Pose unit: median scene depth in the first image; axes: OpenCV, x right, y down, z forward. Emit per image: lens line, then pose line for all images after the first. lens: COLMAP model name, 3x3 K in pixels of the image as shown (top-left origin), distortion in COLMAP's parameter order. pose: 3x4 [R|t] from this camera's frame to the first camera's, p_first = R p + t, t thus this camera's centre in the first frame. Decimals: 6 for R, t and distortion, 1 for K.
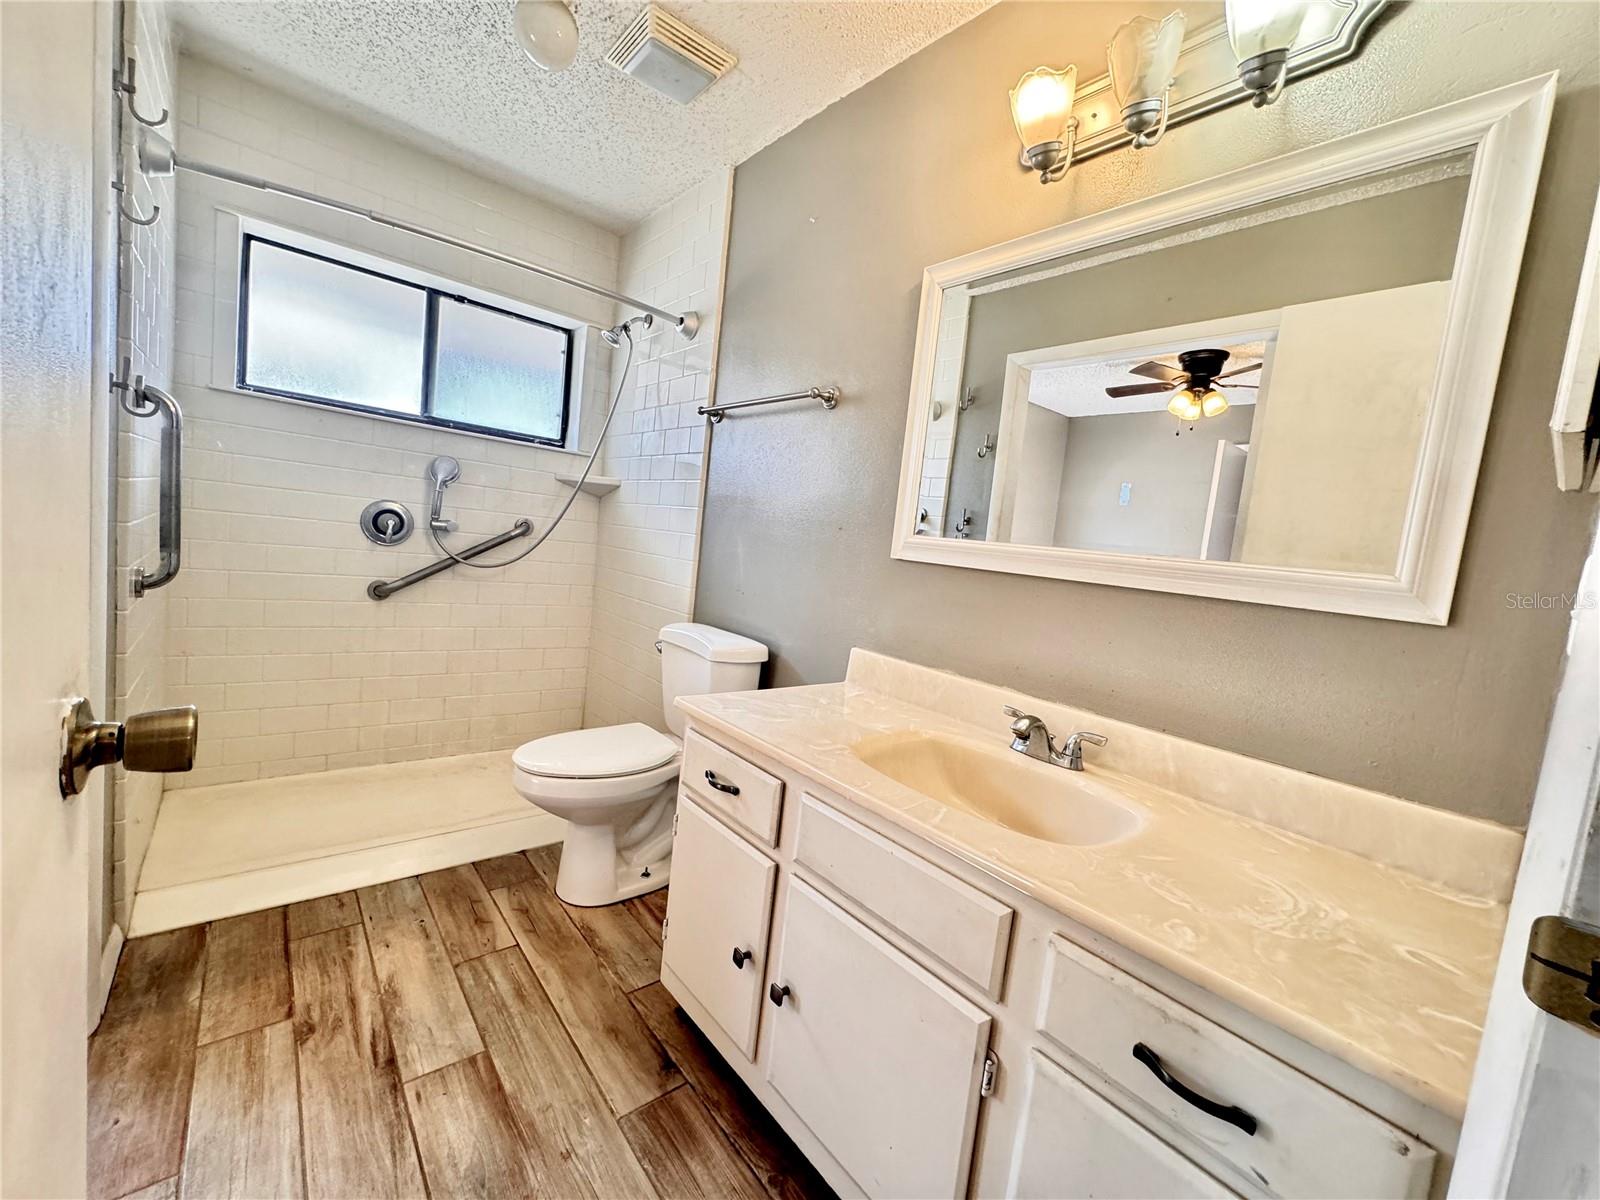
lens RADIAL K [[639.1, 0, 799.0], [0, 639.1, 601.7], [0, 0, 1]] dist [-0.001372, 0.000091]
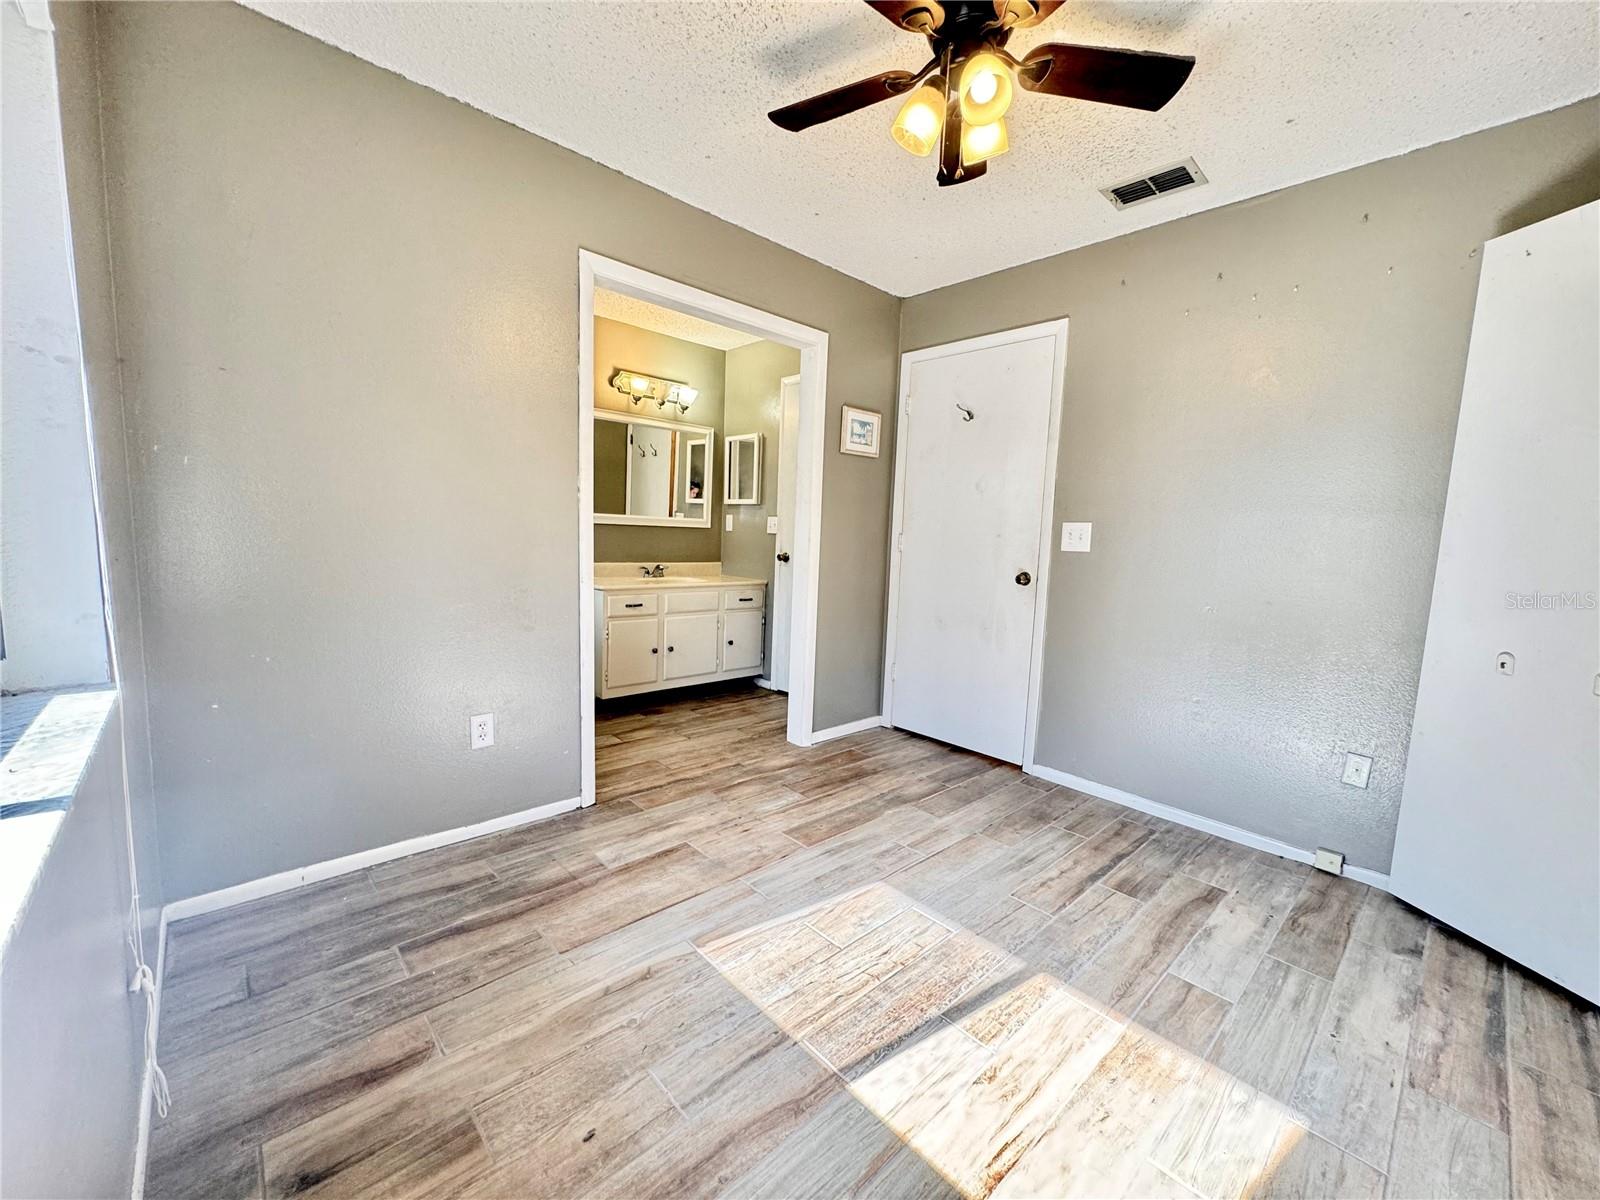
lens RADIAL K [[639.1, 0, 799.0], [0, 639.1, 601.7], [0, 0, 1]] dist [-0.001372, 0.000091]
pose [[-0.037666, -0.222433, 0.974220, -2.292850], [0.049896, 0.973277, 0.224147, -0.273743], [-0.998044, 0.057053, -0.025561, 0.229225]]
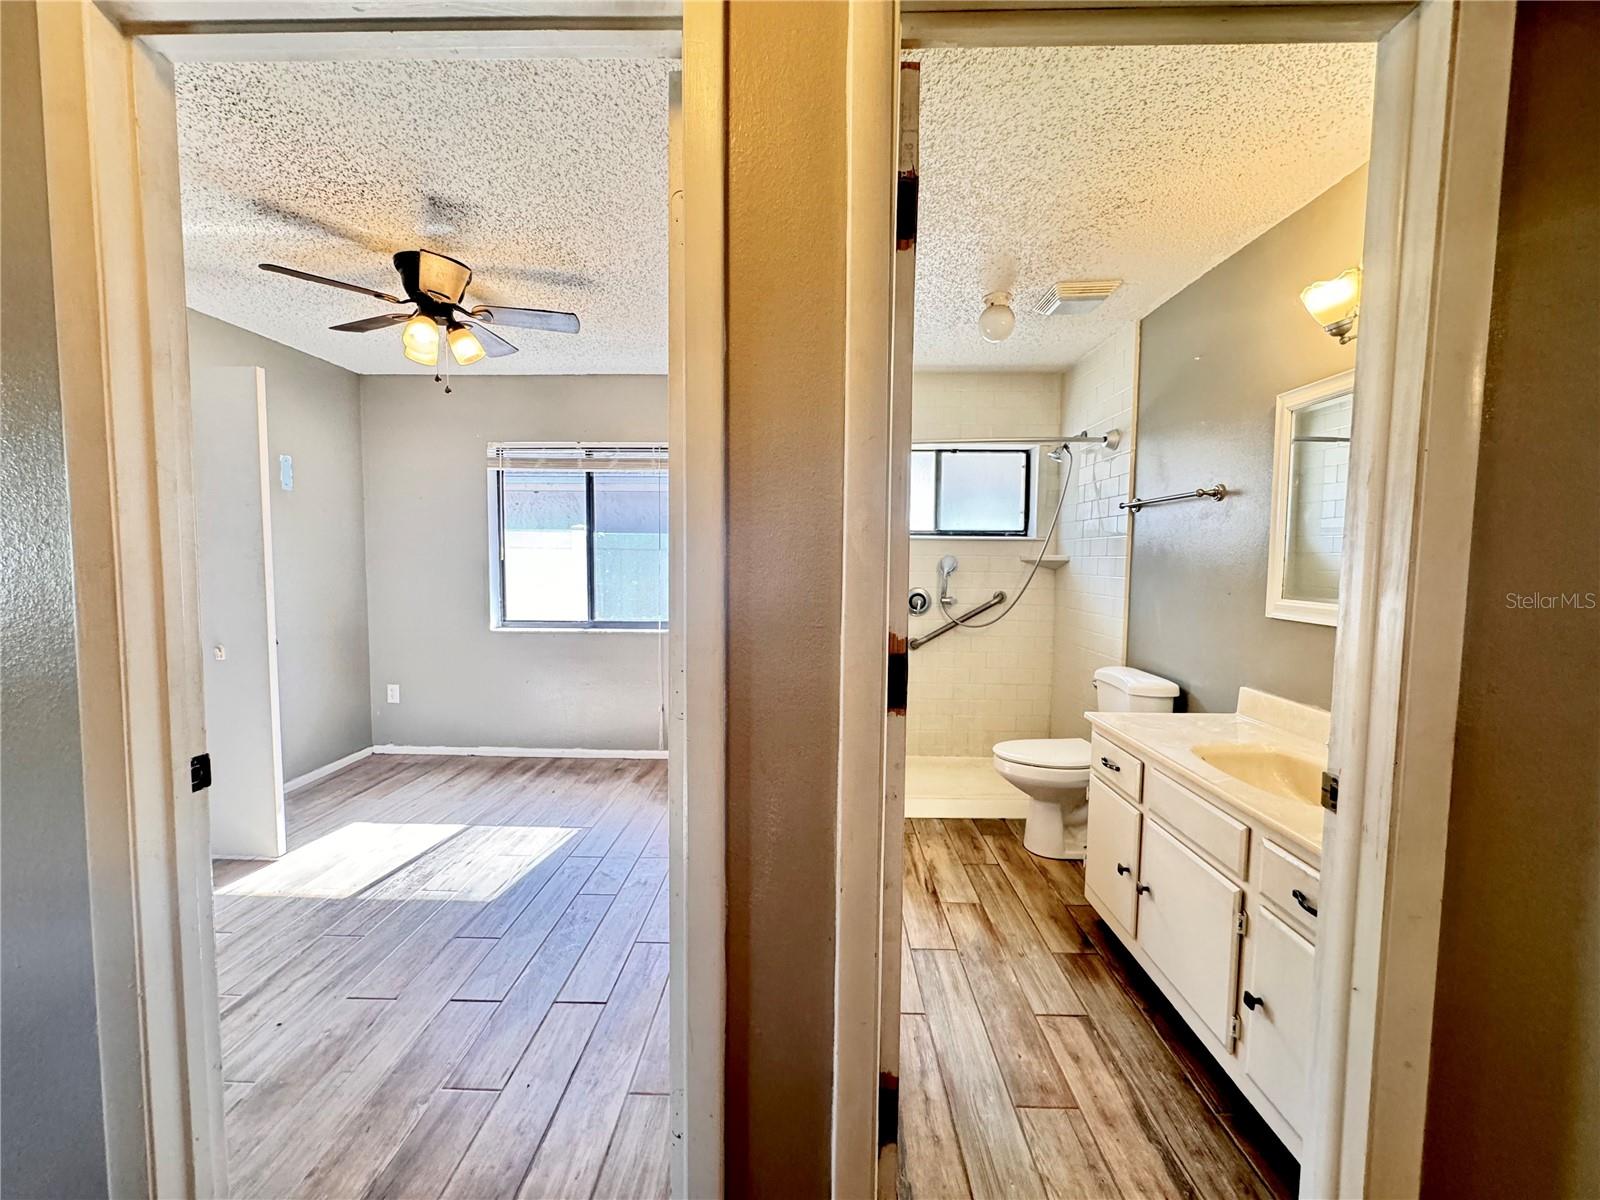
lens RADIAL K [[639.1, 0, 799.0], [0, 639.1, 601.7], [0, 0, 1]] dist [-0.001372, 0.000091]
pose [[0.744123, -0.055507, -0.665733, 0.296772], [0.009582, 0.997326, -0.072443, -0.014502], [0.667974, 0.047527, 0.742665, -0.570439]]
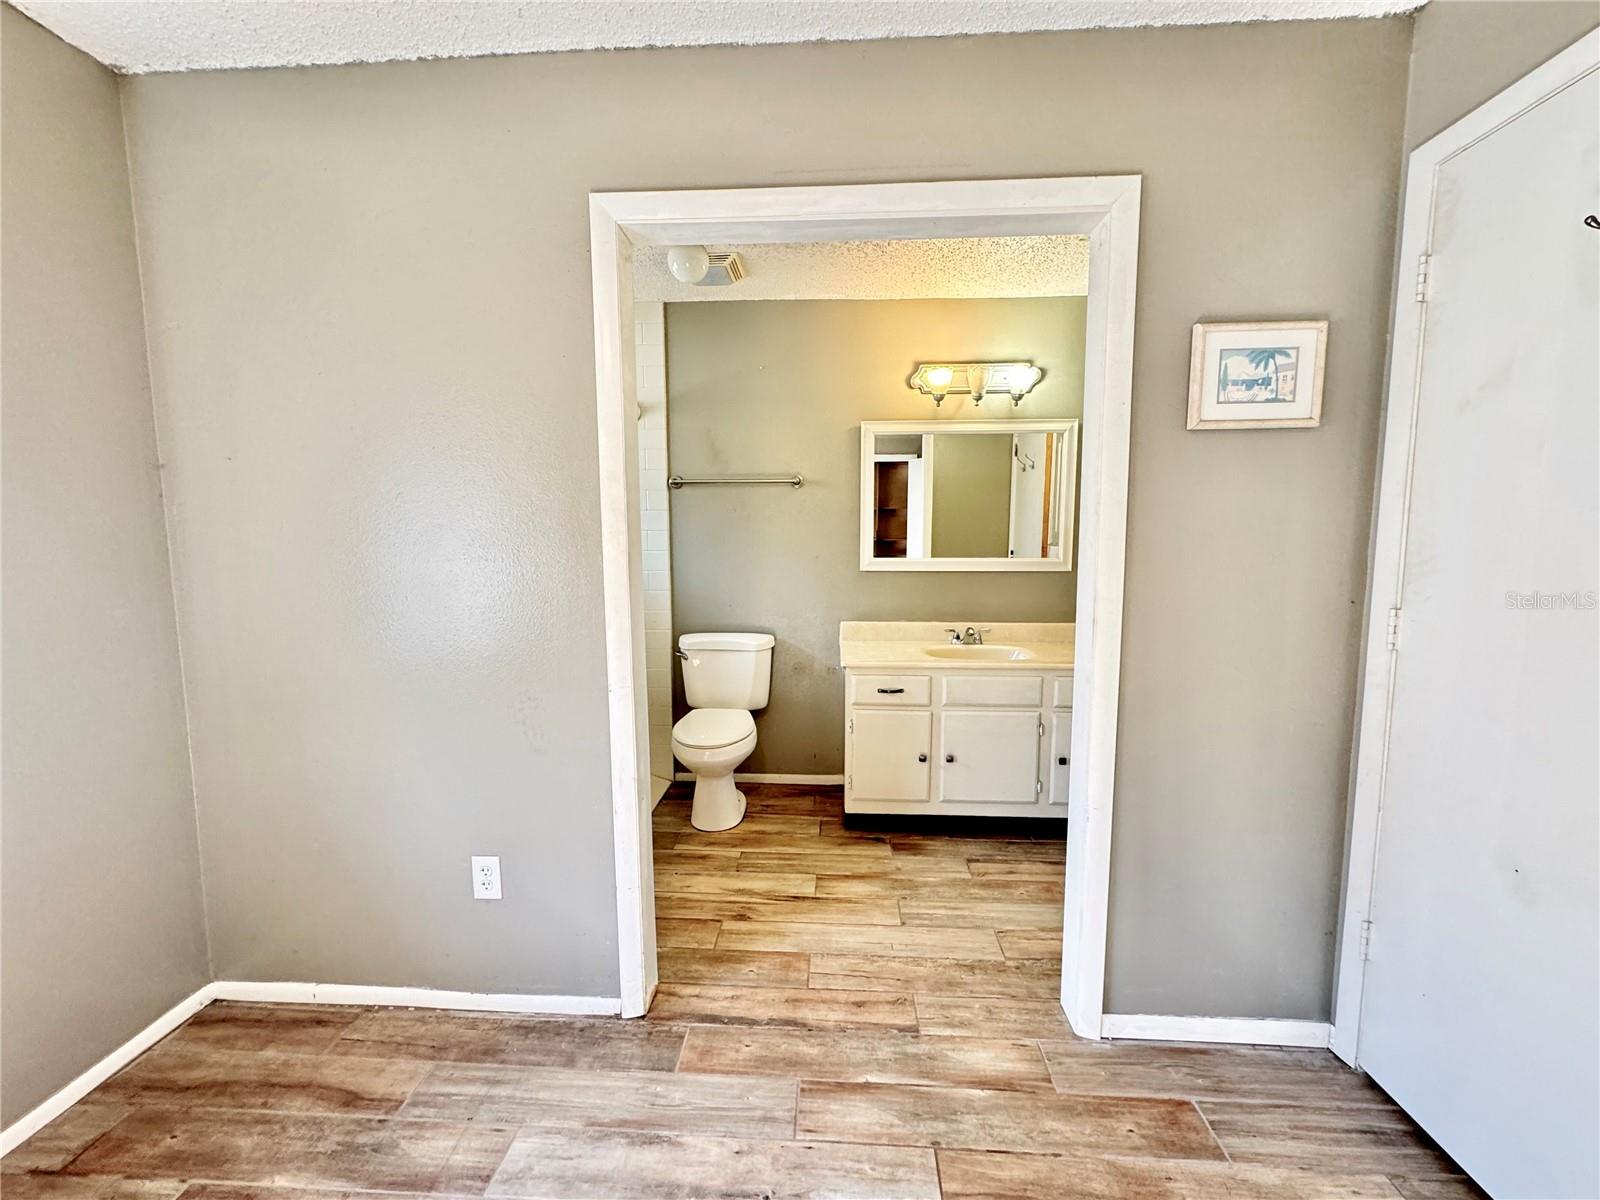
lens RADIAL K [[639.1, 0, 799.0], [0, 639.1, 601.7], [0, 0, 1]] dist [-0.001372, 0.000091]
pose [[0.688020, -0.184875, 0.701747, -1.319403], [0.146557, 0.982478, 0.115142, -0.220564], [-0.710738, 0.023626, 0.703060, -0.208231]]
